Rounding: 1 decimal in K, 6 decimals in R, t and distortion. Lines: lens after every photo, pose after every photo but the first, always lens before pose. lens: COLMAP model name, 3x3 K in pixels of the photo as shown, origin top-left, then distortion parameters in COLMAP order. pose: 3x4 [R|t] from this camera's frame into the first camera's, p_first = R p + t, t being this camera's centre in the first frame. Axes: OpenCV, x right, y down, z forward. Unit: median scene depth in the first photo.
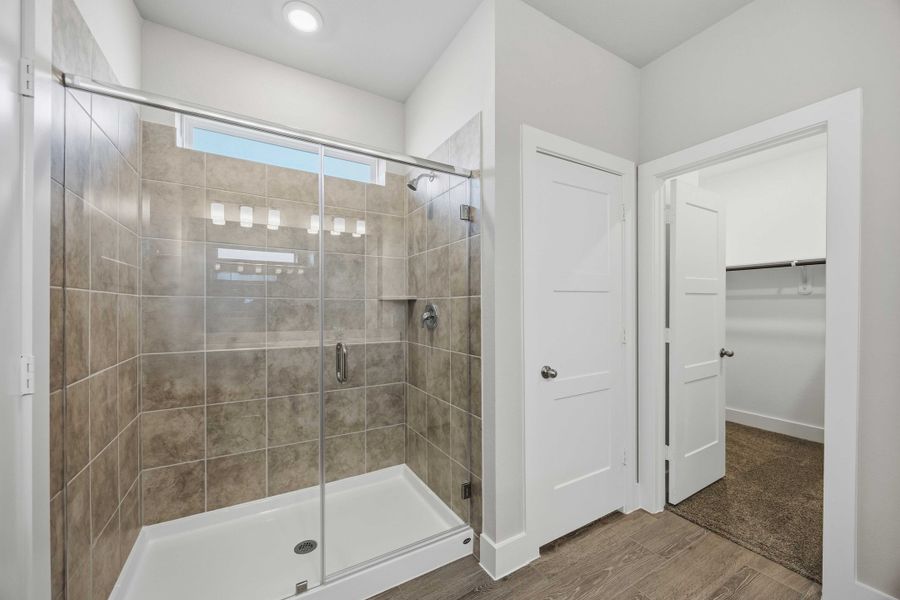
lens RADIAL K [[345.5, 0, 444.6], [0, 345.5, 304.0], [0, 0, 1]] dist [-0.010942, 0.000102]
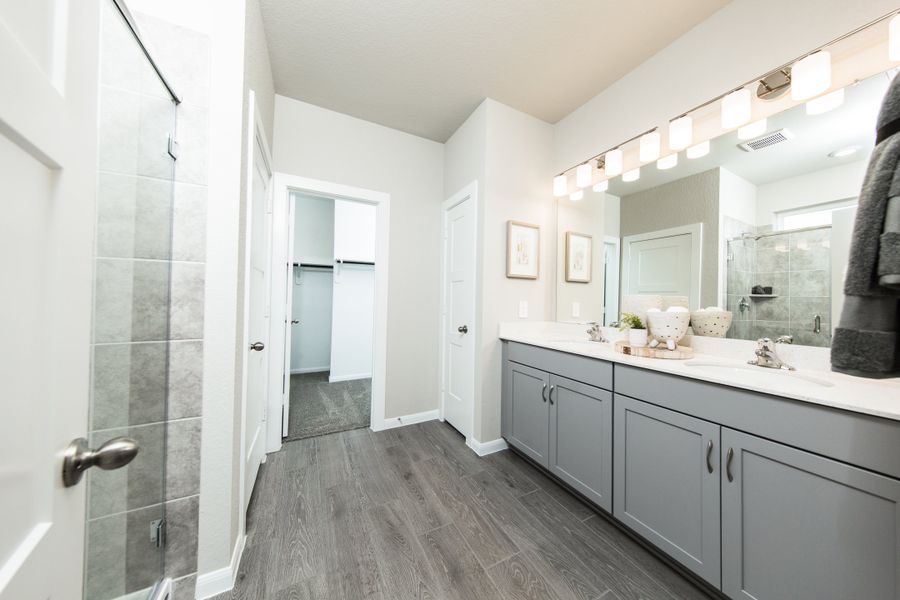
lens RADIAL K [[284.0, 0, 454.1], [0, 284.0, 295.5], [0, 0, 1]] dist [0.000907, 0.000018]
pose [[0.043367, 0.012412, 0.998982, -0.518523], [-0.013506, 0.999839, -0.011836, 0.049964], [-0.998968, -0.012979, 0.043528, 0.382081]]
